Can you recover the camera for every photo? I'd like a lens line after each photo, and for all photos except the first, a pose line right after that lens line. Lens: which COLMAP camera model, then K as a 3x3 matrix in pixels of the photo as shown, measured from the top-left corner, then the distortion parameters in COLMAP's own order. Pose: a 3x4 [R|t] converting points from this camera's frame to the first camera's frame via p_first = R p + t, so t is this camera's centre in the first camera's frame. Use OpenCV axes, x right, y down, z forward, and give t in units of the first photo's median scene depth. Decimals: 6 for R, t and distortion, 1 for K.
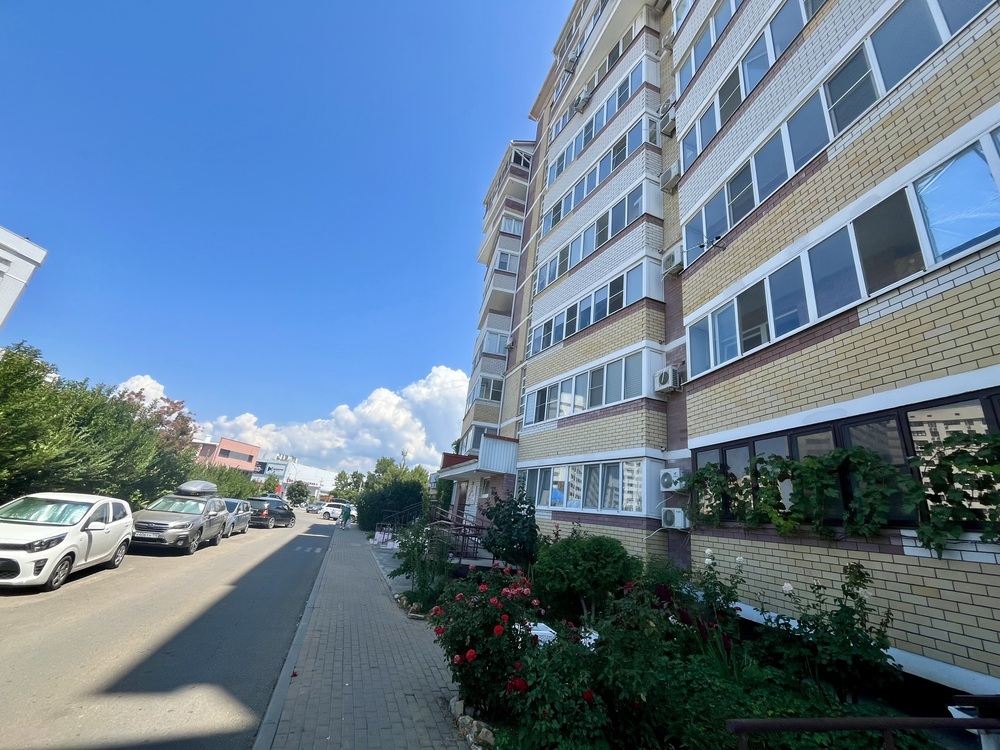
lens RADIAL K [[406.5, 0, 498.6], [0, 406.5, 372.8], [0, 0, 1]] dist [-0.003388, 0.000070]
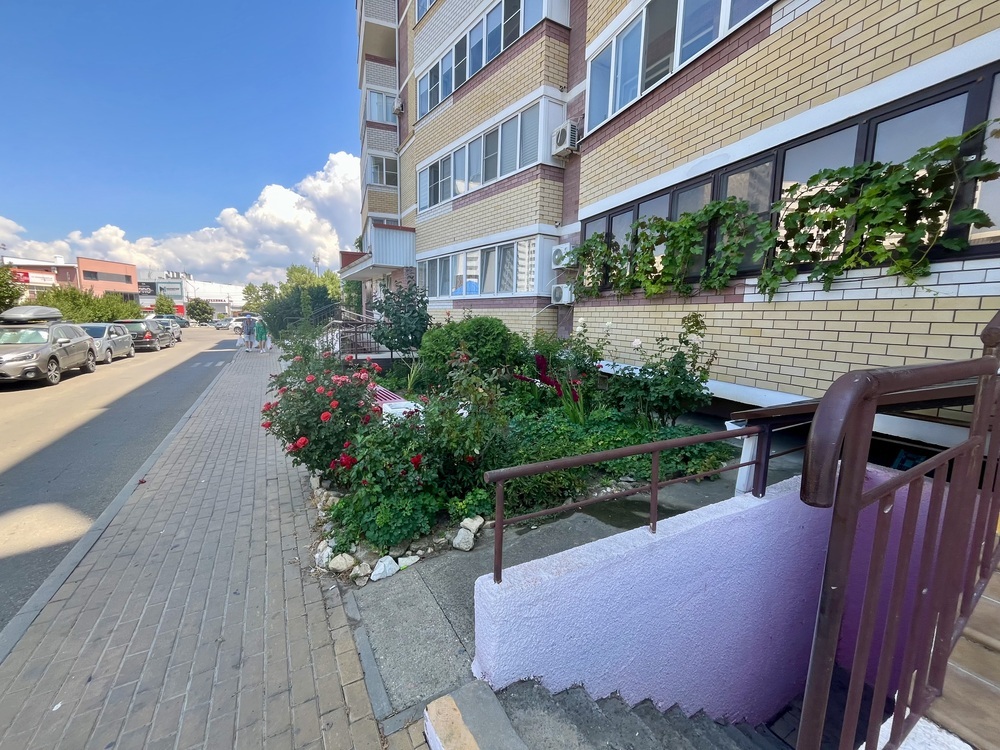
lens RADIAL K [[406.5, 0, 499.3], [0, 406.5, 373.0], [0, 0, 1]] dist [-0.003388, 0.000070]
pose [[0.981125, -0.120917, 0.150906, 0.131832], [0.035385, 0.879470, 0.474638, 0.058159], [-0.190109, -0.460339, 0.867148, 0.079205]]
